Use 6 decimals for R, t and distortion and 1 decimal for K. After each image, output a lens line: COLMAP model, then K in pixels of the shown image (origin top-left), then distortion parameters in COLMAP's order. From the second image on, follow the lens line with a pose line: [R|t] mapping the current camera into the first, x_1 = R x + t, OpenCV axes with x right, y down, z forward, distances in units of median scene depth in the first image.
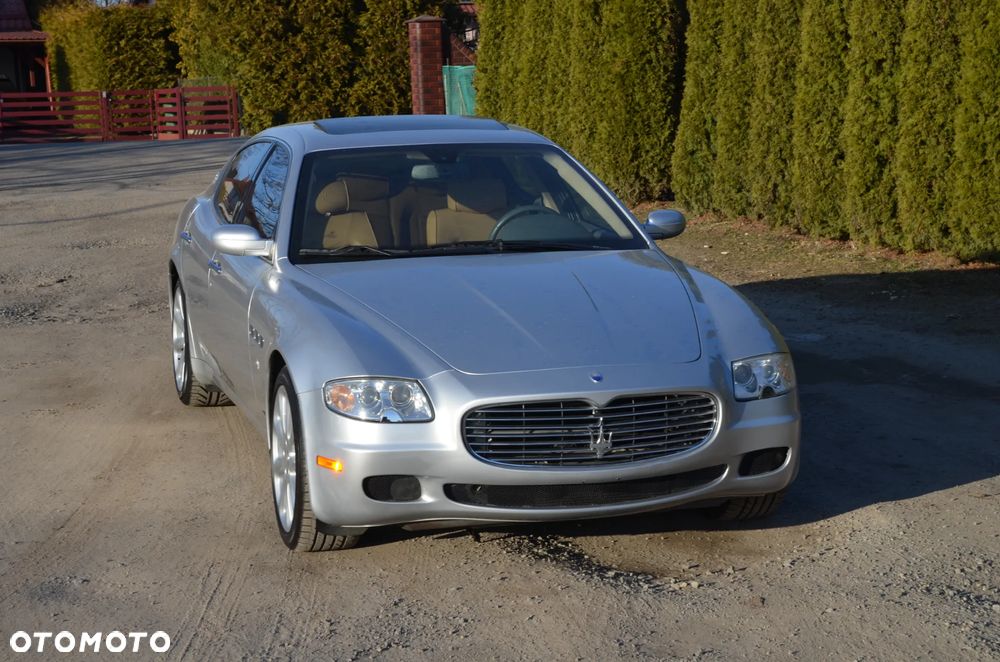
lens RADIAL K [[2022.9, 0, 520.8], [0, 2022.9, 346.5], [0, 0, 1]] dist [0.168401, 0.527589]
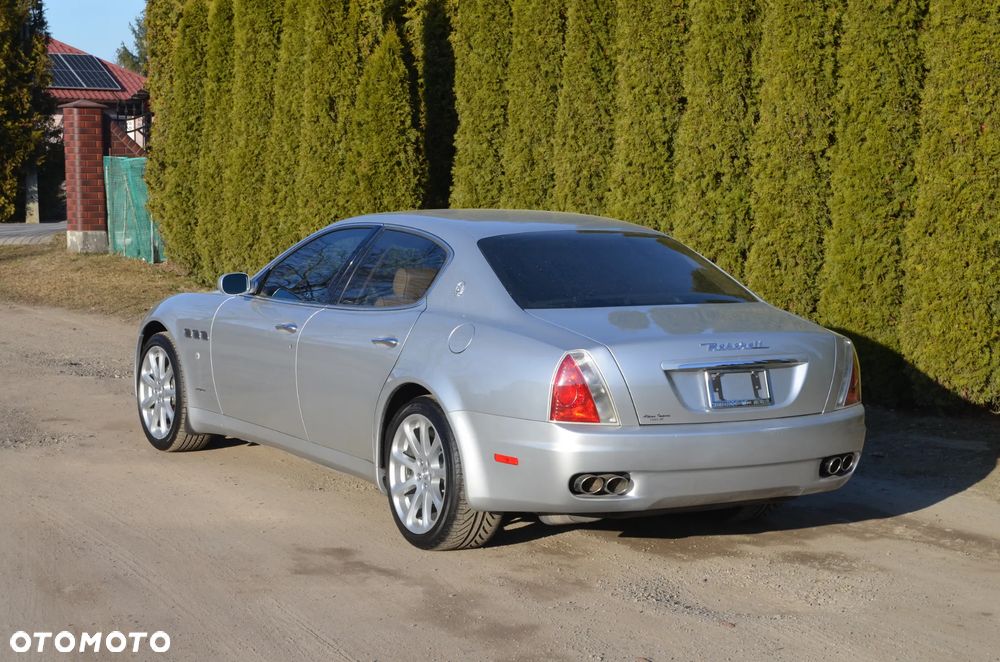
lens RADIAL K [[2022.9, 0, 520.8], [0, 2022.9, 346.5], [0, 0, 1]] dist [0.168401, 0.527589]
pose [[0.970350, 0.011444, 0.241432, -0.105083], [-0.000065, 0.998891, -0.047088, -0.012764], [-0.241703, 0.045676, 0.969275, 0.091204]]
